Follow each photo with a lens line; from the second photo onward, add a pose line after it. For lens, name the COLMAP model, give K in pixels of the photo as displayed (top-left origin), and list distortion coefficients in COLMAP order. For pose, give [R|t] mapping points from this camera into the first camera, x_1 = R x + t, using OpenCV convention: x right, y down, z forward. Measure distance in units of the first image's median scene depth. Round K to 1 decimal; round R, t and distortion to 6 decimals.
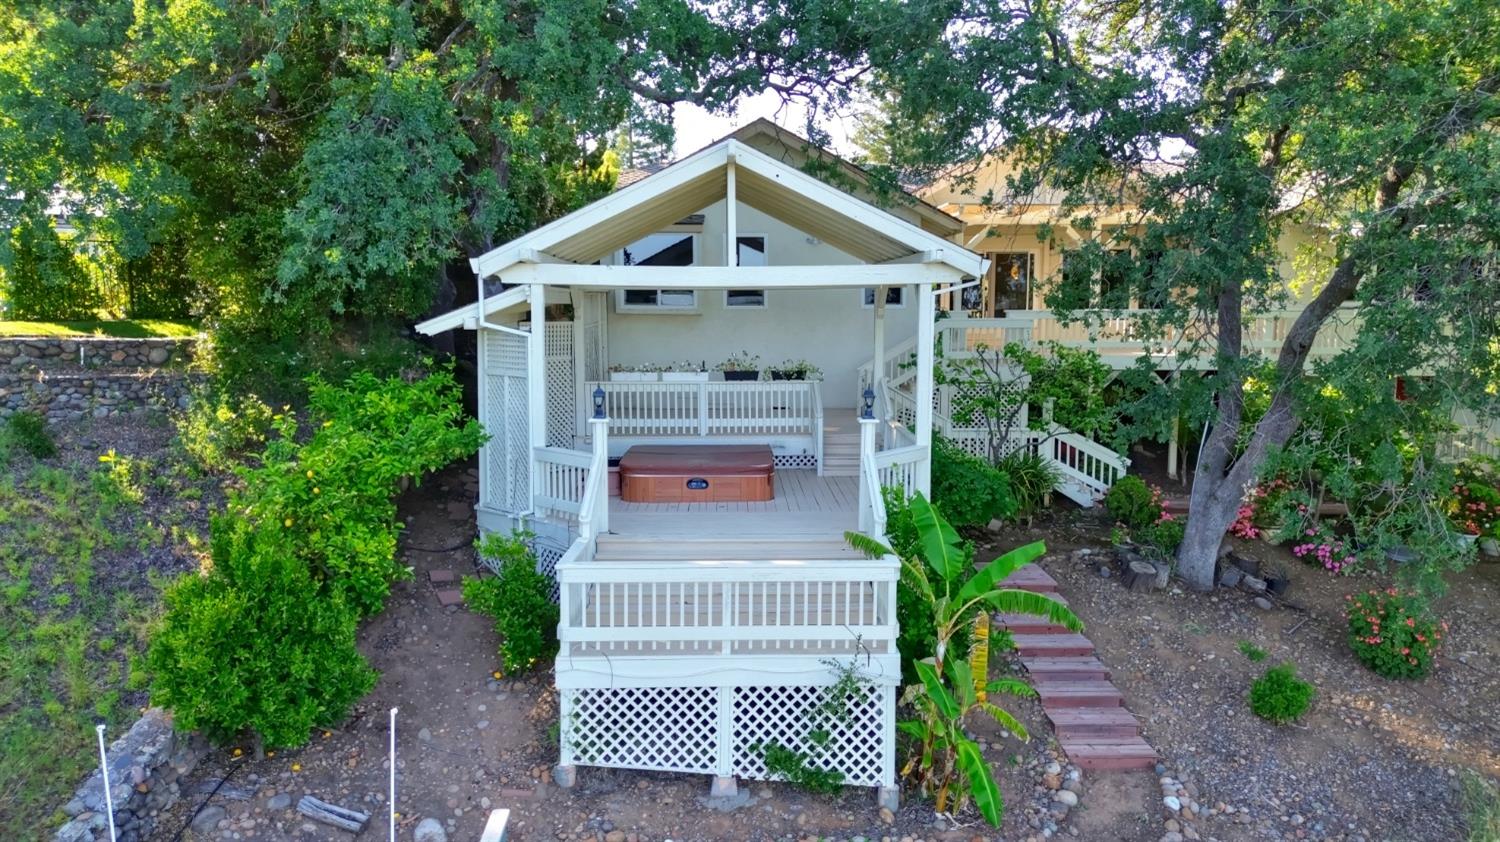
lens RADIAL K [[1081.7, 0, 757.3], [0, 1081.7, 424.4], [0, 0, 1]] dist [0.069731, -0.075712]
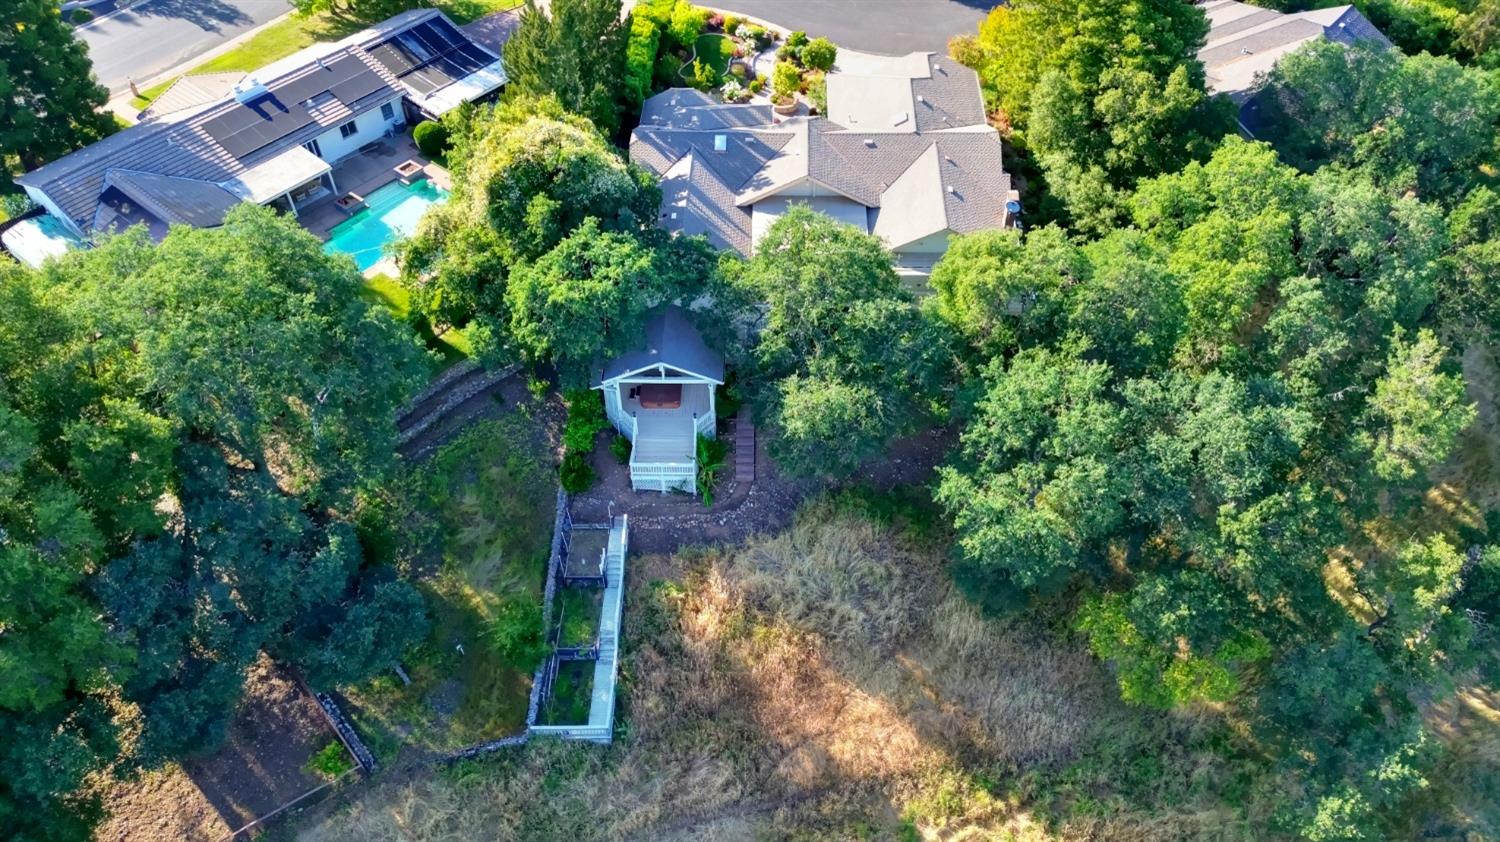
lens RADIAL K [[1081.7, 0, 753.1], [0, 1081.7, 412.1], [0, 0, 1]] dist [0.069731, -0.075712]
pose [[0.998900, 0.036014, -0.030033, 0.445312], [-0.007615, 0.756534, 0.653910, -2.777122], [0.046271, -0.652962, 0.755976, -2.214567]]
